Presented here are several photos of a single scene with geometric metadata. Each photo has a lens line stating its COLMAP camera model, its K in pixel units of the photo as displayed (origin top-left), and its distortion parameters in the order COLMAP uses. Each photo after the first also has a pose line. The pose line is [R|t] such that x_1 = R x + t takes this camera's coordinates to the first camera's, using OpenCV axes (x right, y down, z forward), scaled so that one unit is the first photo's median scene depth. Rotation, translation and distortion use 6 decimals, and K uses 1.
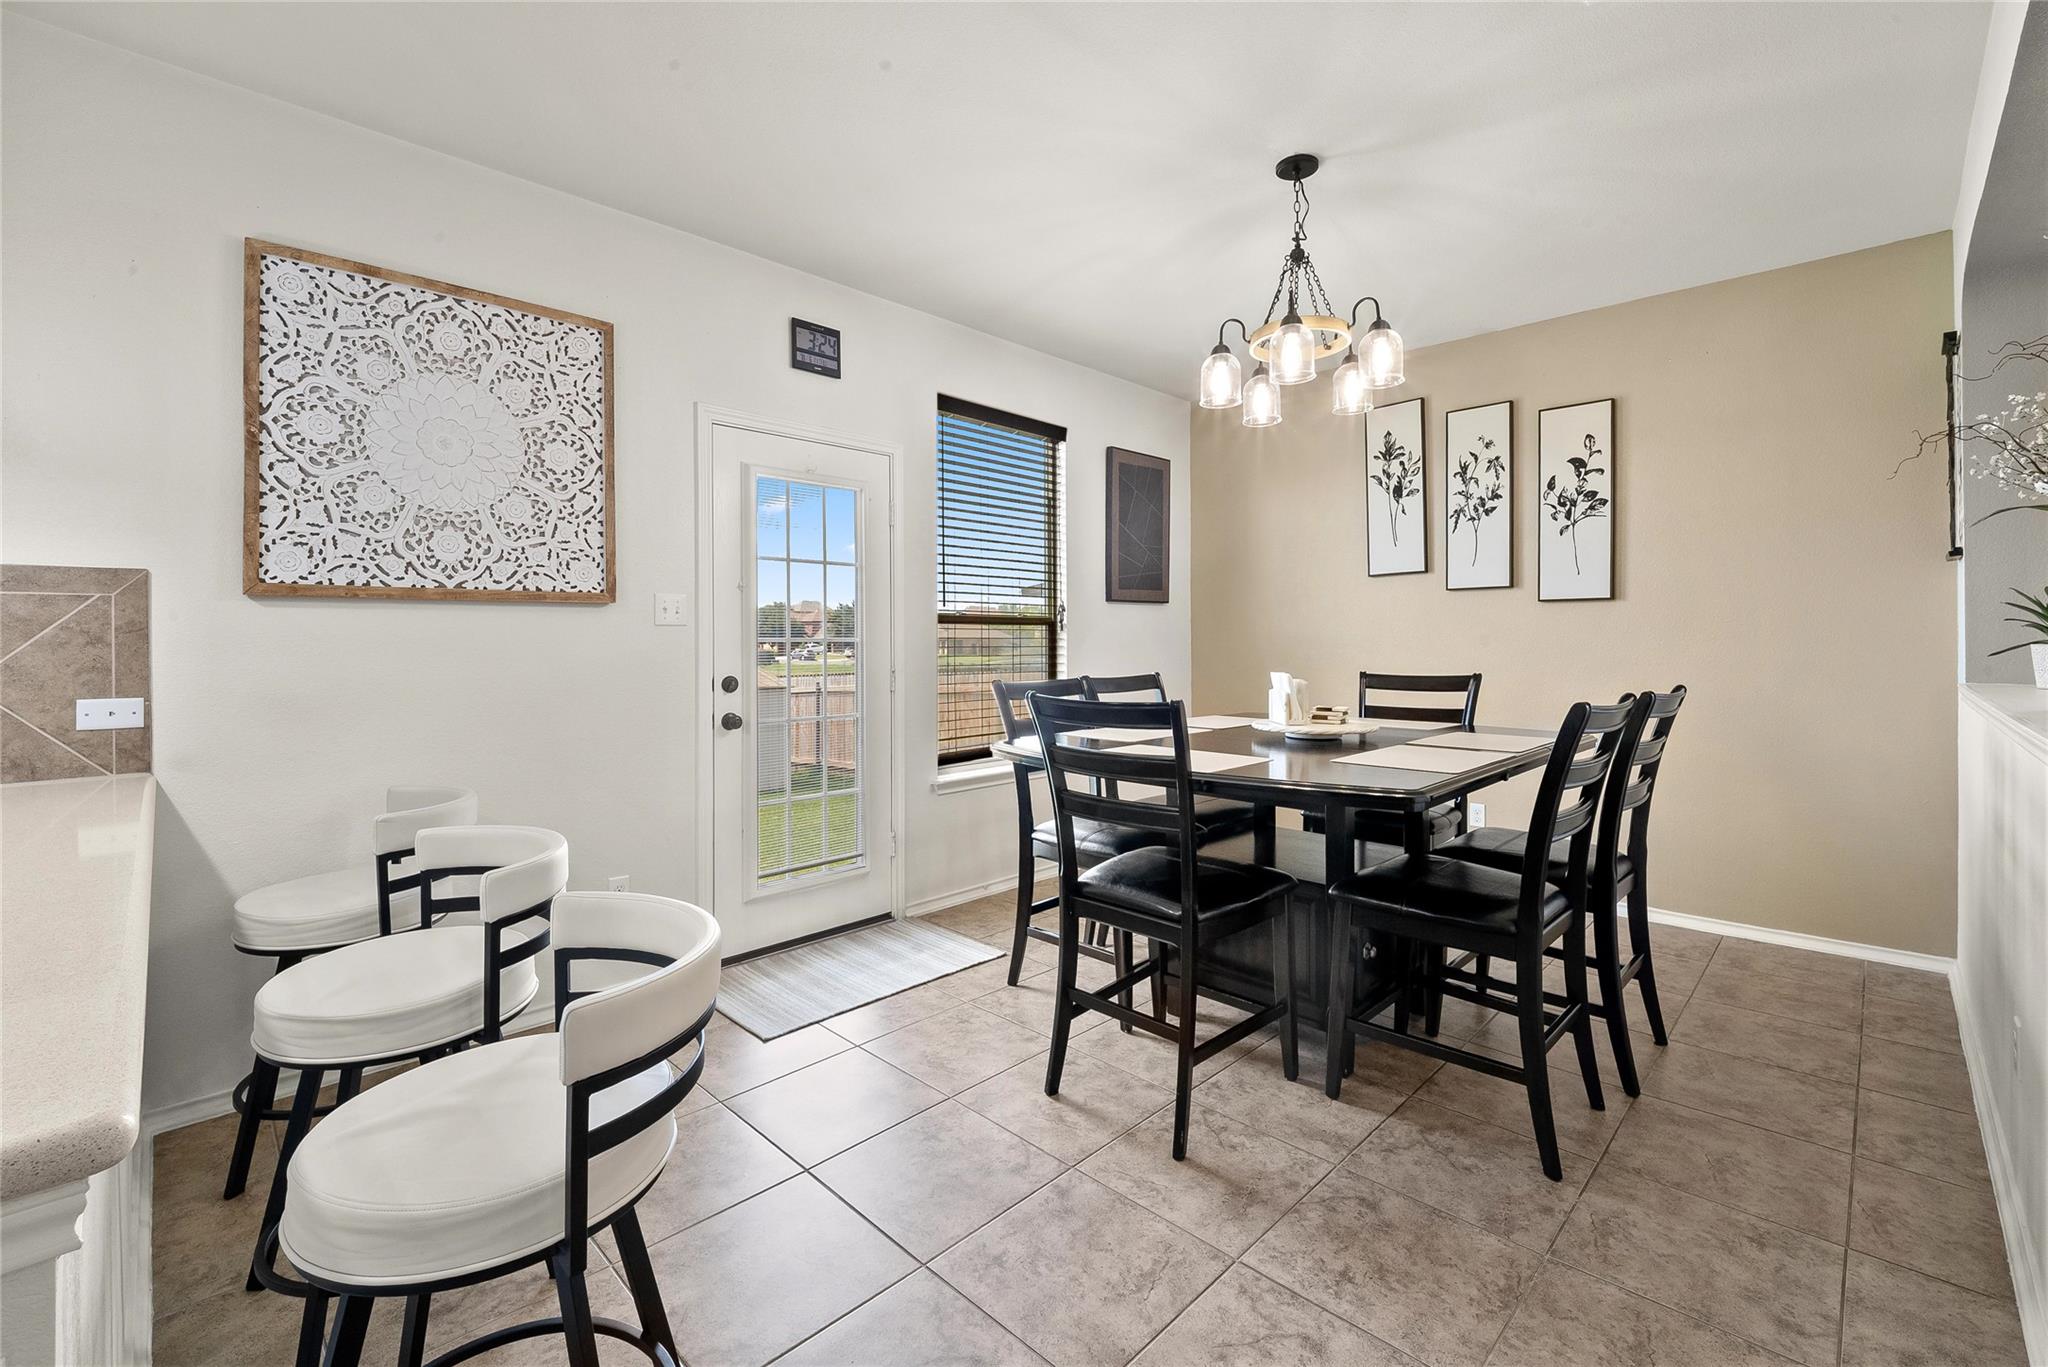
lens RADIAL K [[868.7, 0, 1031.7], [0, 868.7, 641.5], [0, 0, 1]] dist [-0.020224, -0.000081]
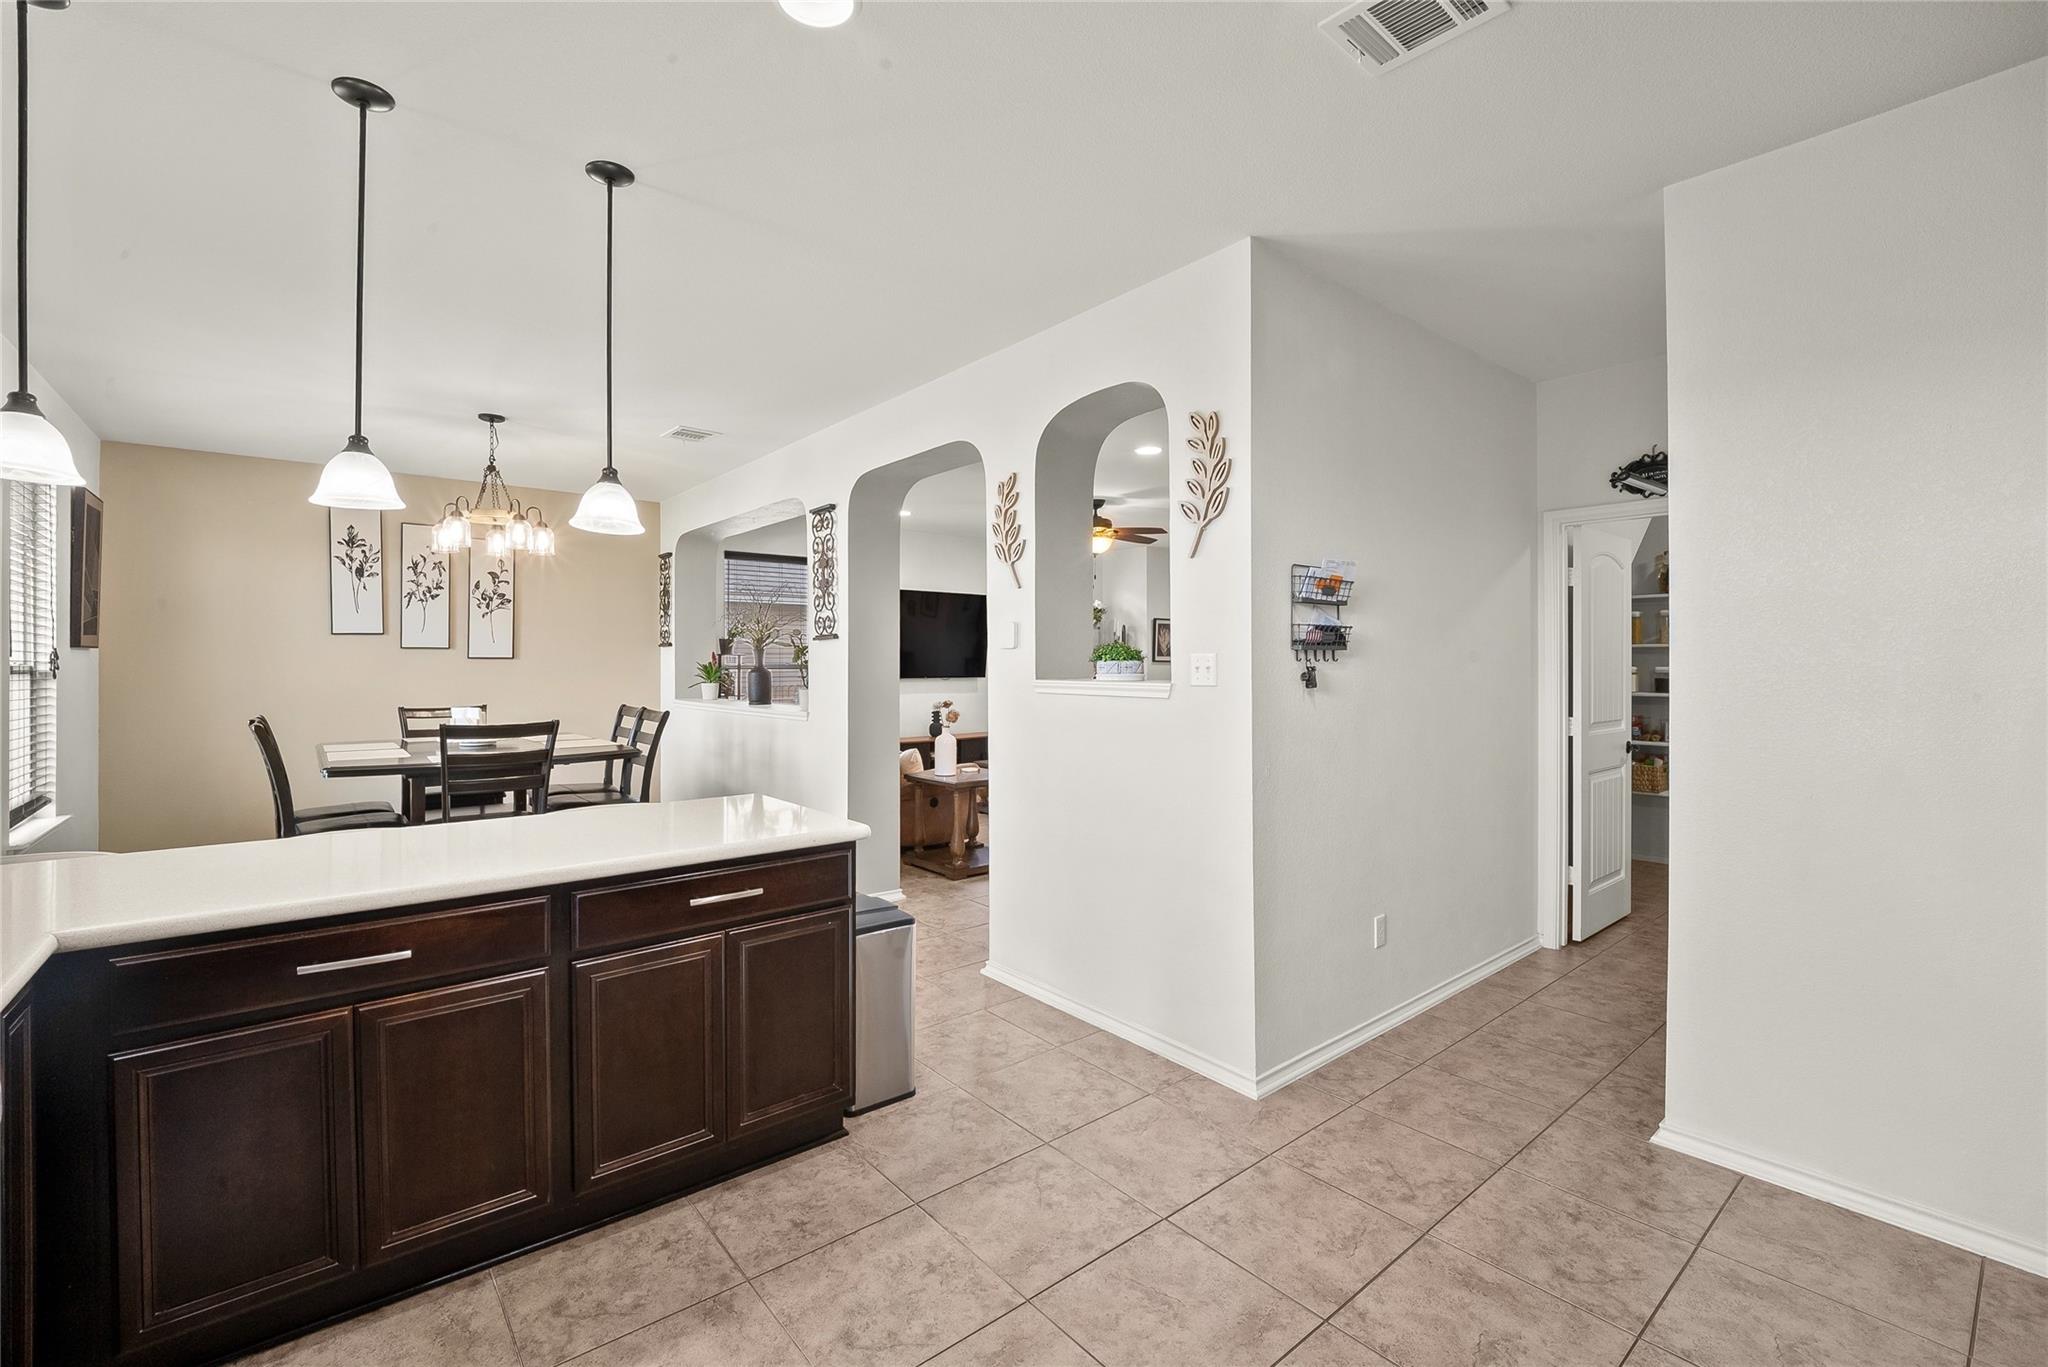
lens RADIAL K [[864.6, 0, 1026.6], [0, 864.6, 665.0], [0, 0, 1]] dist [-0.023467, -0.000214]
pose [[0.088973, 0.006400, 0.996013, -1.266543], [0.000171, 0.999979, -0.006441, -0.034771], [-0.996034, 0.000744, 0.088970, -0.224117]]
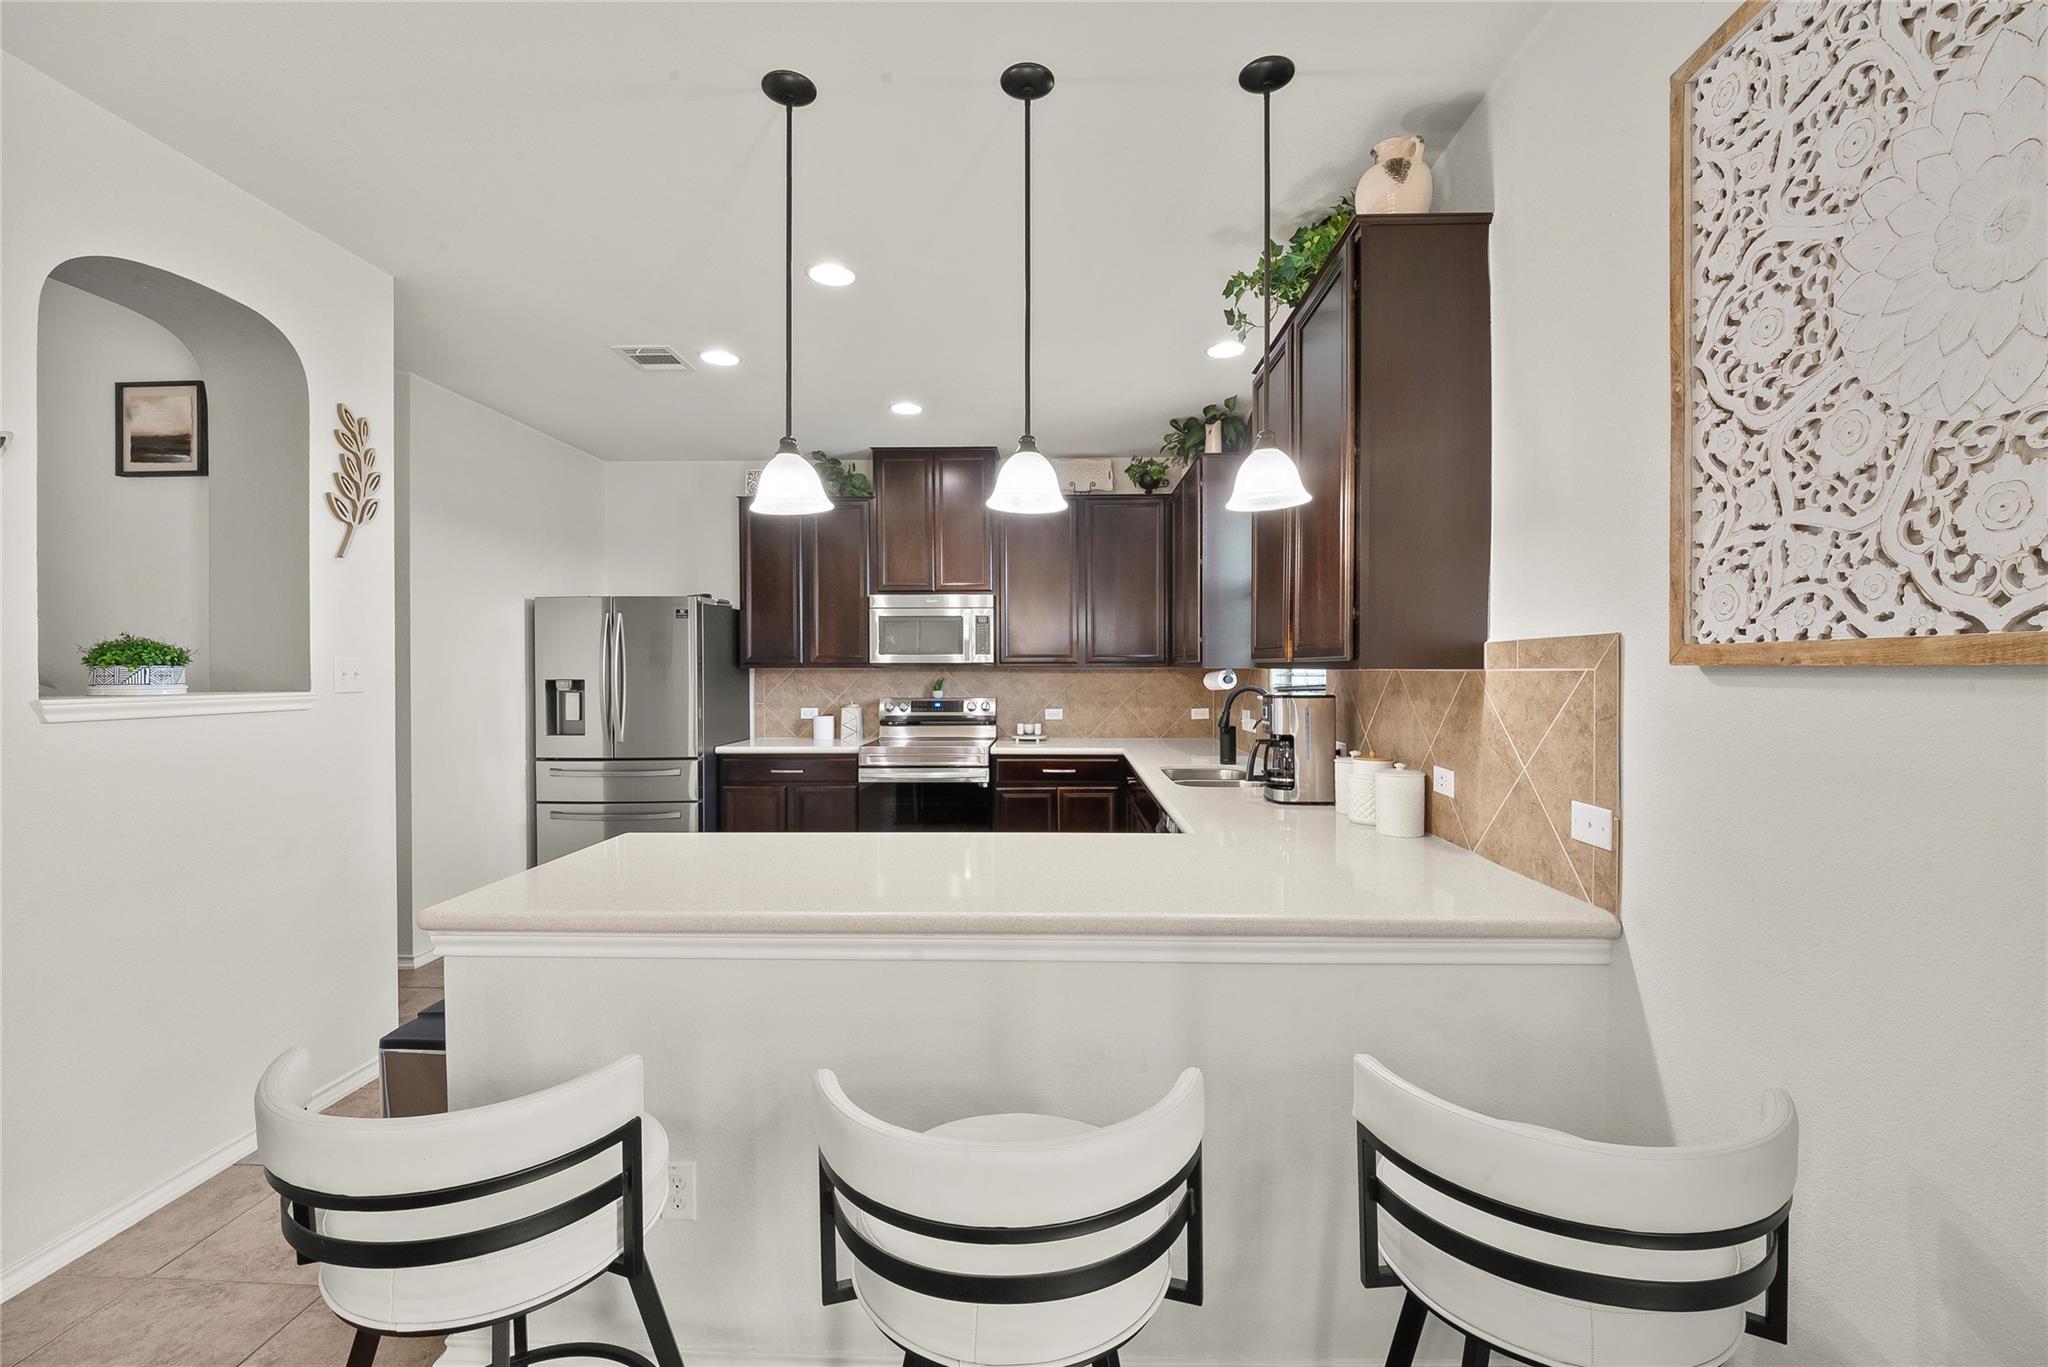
lens RADIAL K [[846.8, 0, 1022.1], [0, 846.8, 673.0], [0, 0, 1]] dist [-0.020664, -0.000098]
pose [[-0.734576, 0.010446, -0.678446, -0.142679], [0.004308, 0.999933, 0.010732, -0.046235], [0.678513, 0.004960, -0.734572, 0.892758]]
